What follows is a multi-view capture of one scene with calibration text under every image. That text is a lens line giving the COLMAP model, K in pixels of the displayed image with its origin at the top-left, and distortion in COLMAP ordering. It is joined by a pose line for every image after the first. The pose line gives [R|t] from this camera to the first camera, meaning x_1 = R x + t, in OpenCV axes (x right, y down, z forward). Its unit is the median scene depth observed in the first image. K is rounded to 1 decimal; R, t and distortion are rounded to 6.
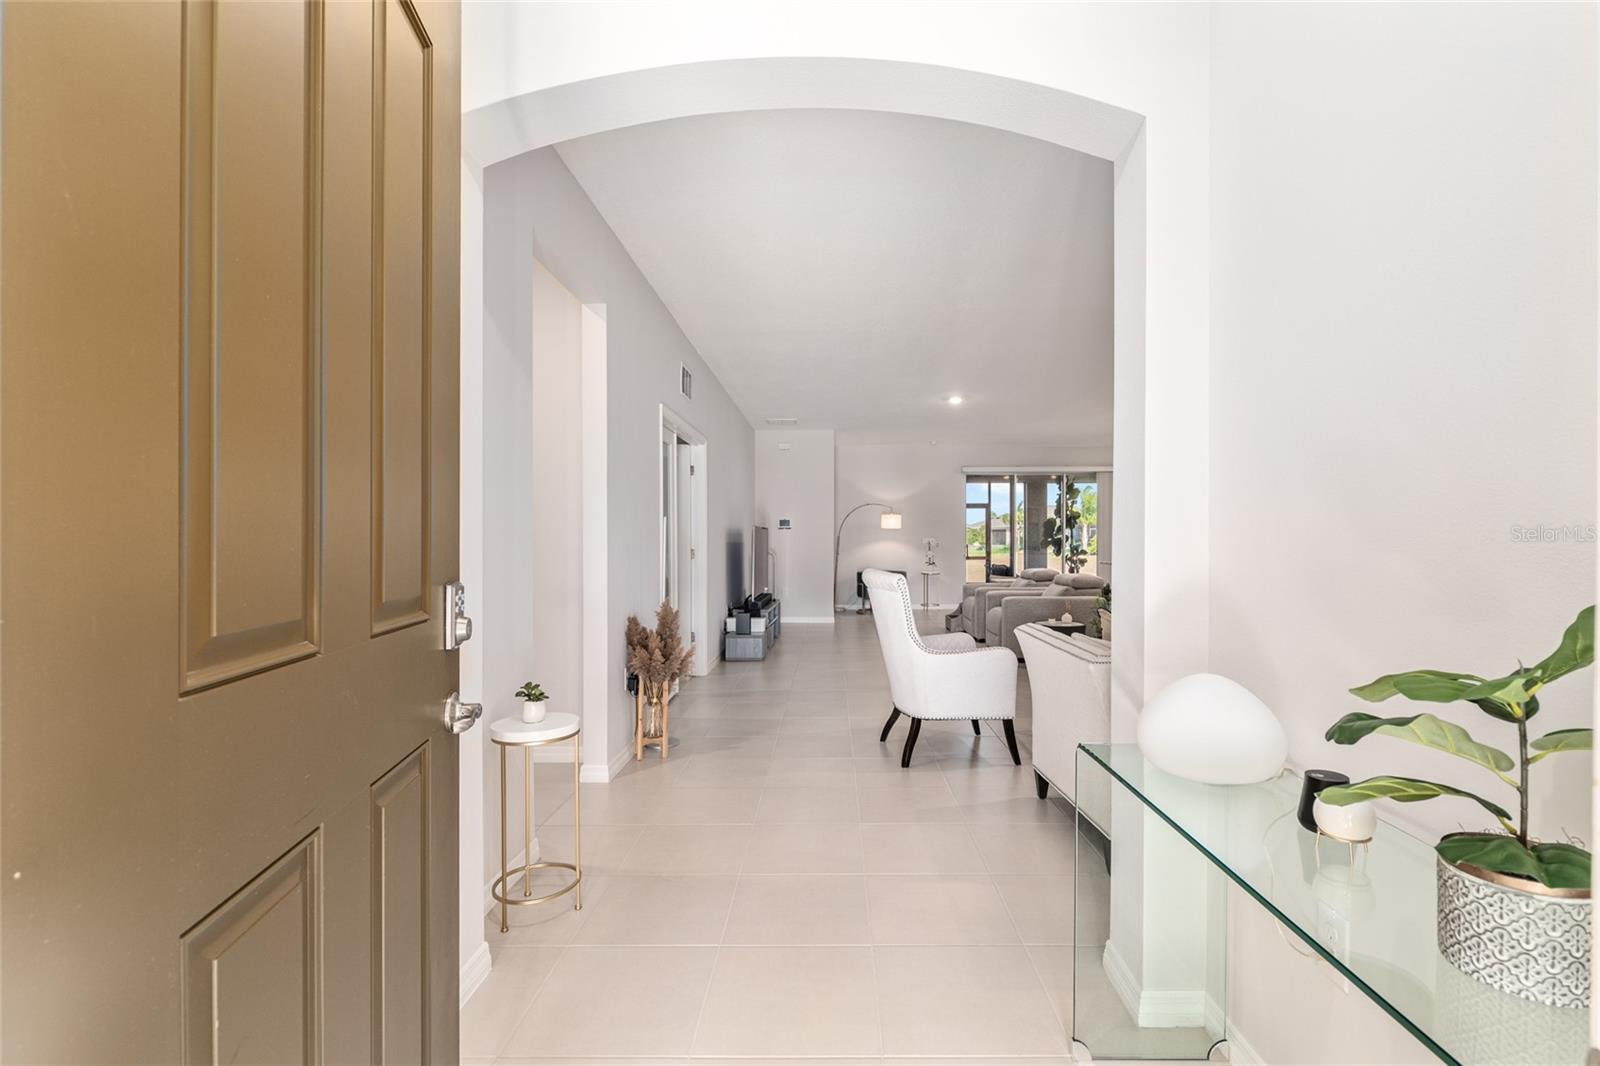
lens RADIAL K [[716.8, 0, 851.9], [0, 716.8, 539.6], [0, 0, 1]] dist [-0.001050, -0.000178]
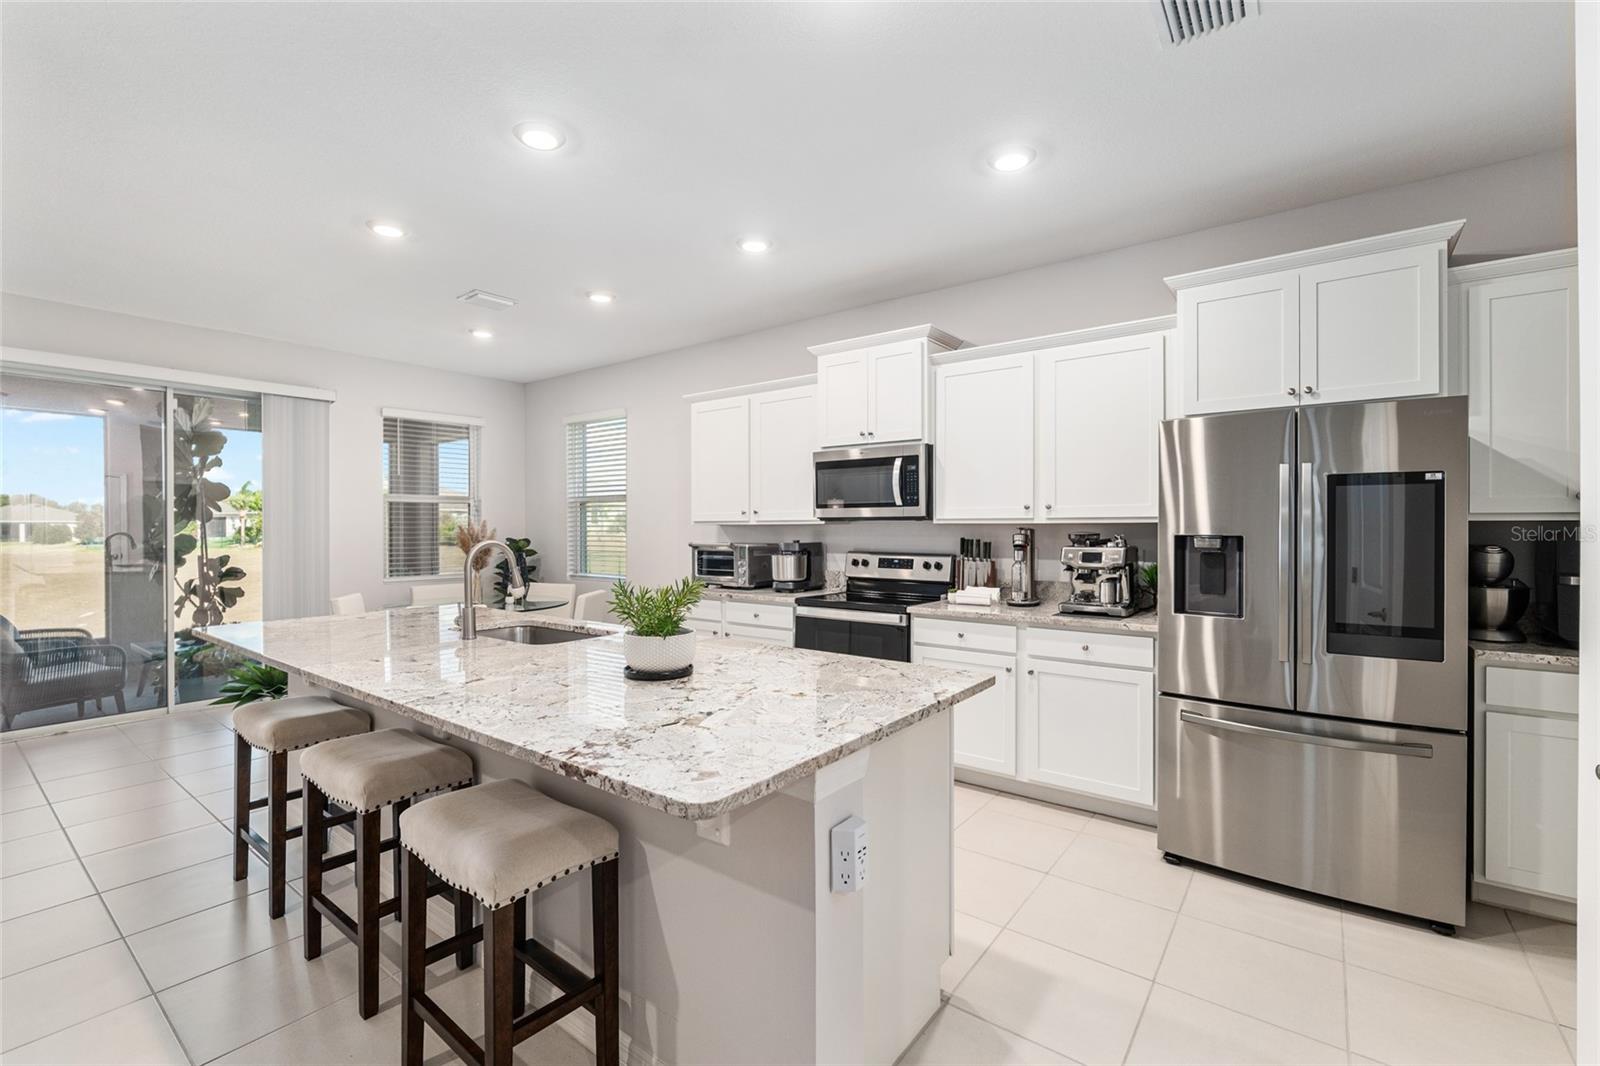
lens RADIAL K [[691.2, 0, 796.9], [0, 691.2, 528.7], [0, 0, 1]] dist [-0.002846, -0.000234]
pose [[0.627871, -0.001067, 0.778317, 0.207719], [0.001905, 0.999998, -0.000166, -0.009723], [-0.778315, 0.001587, 0.627872, 0.454617]]
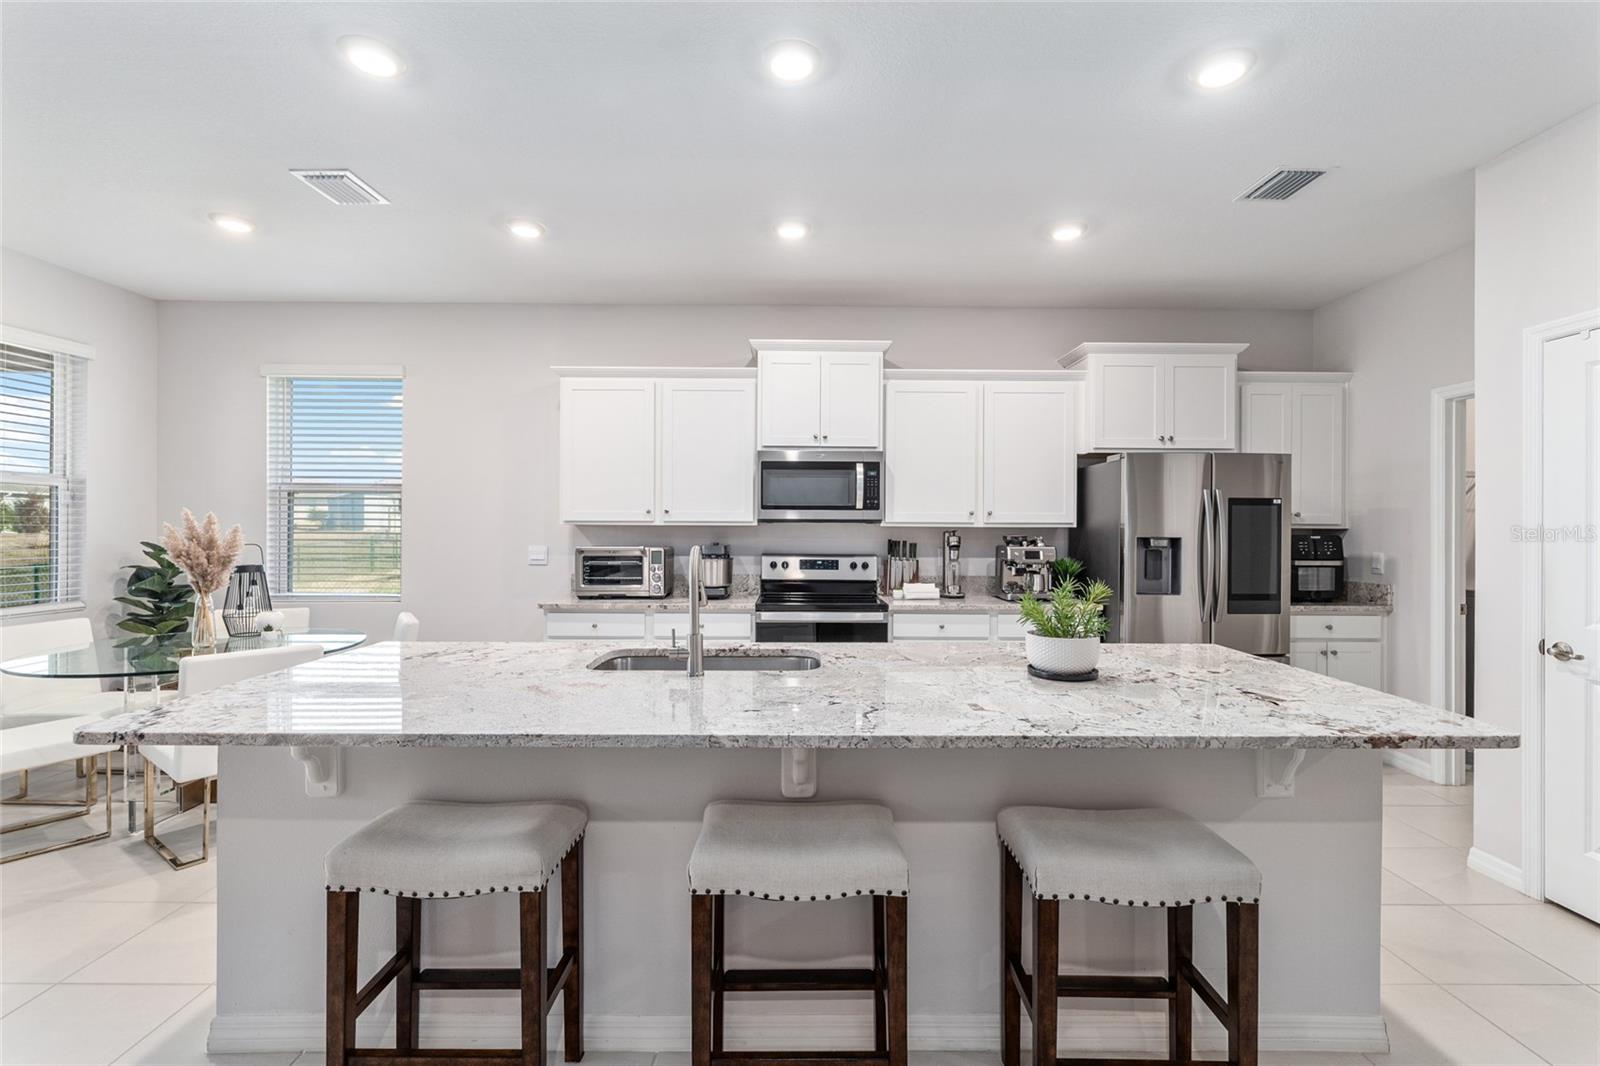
lens RADIAL K [[708.4, 0, 800.0], [0, 708.4, 528.3], [0, 0, 1]] dist [-0.001196, -0.000330]
pose [[0.019294, 0.001825, 0.999812, 0.145932], [-0.003242, 0.999993, -0.001763, -0.010265], [-0.999809, -0.003208, 0.019299, 0.632407]]
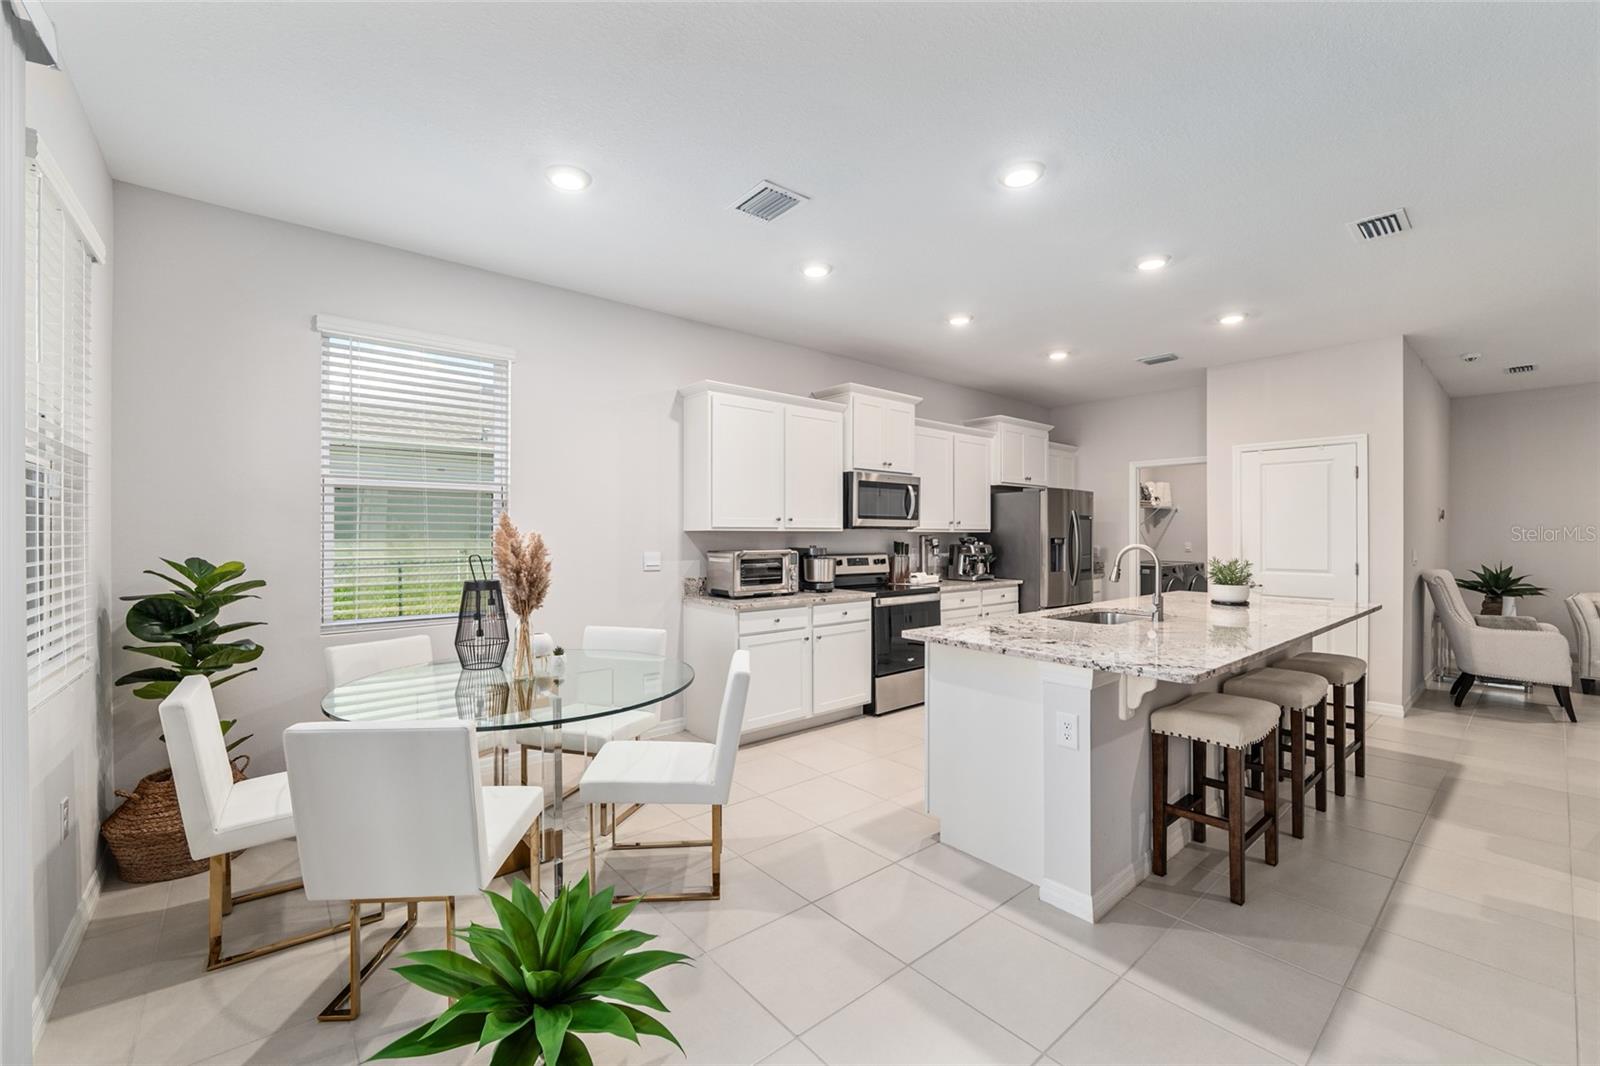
lens RADIAL K [[653.8, 0, 798.6], [0, 653.8, 535.6], [0, 0, 1]] dist [-0.011716, -0.000058]
pose [[-0.626011, -0.001180, 0.779813, 0.197546], [0.000939, 0.999997, 0.002267, -0.010412], [-0.779814, 0.002151, -0.626008, 0.922510]]
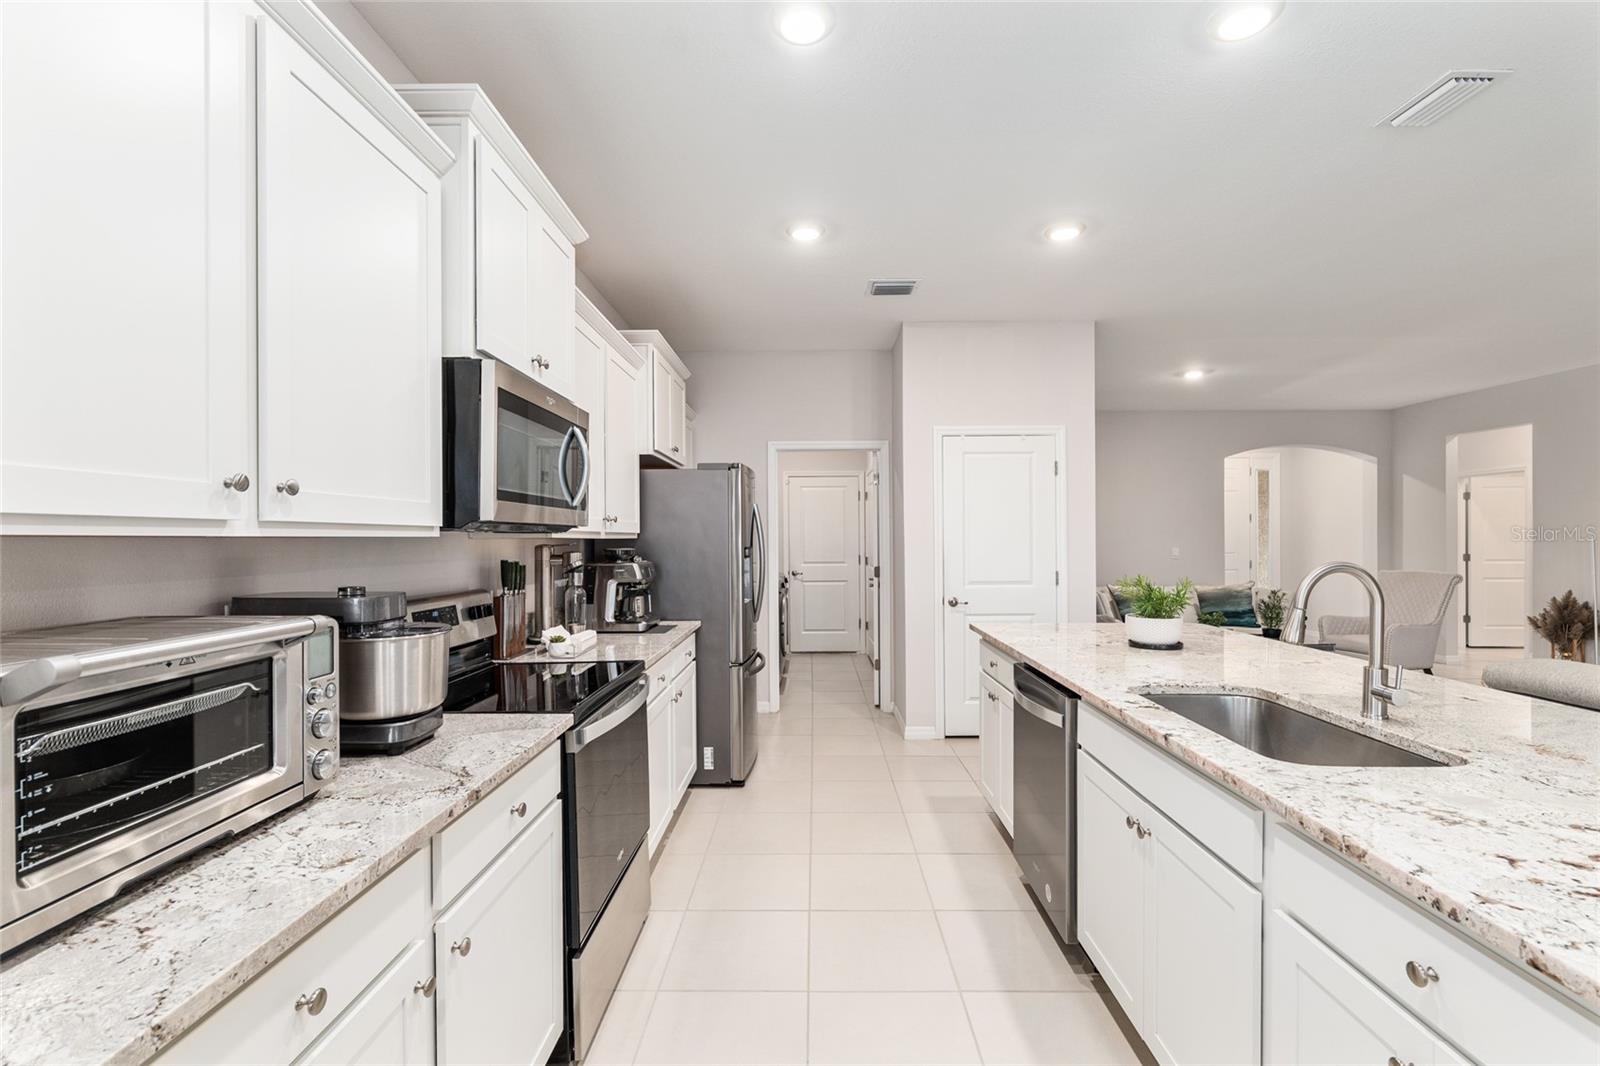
lens RADIAL K [[695.9, 0, 802.7], [0, 695.9, 535.9], [0, 0, 1]] dist [-0.004404, -0.000835]
pose [[-0.999050, 0.006529, 0.043089, 0.406427], [0.006427, 0.999976, -0.002513, -0.011444], [-0.043104, -0.002234, -0.999068, 0.792322]]
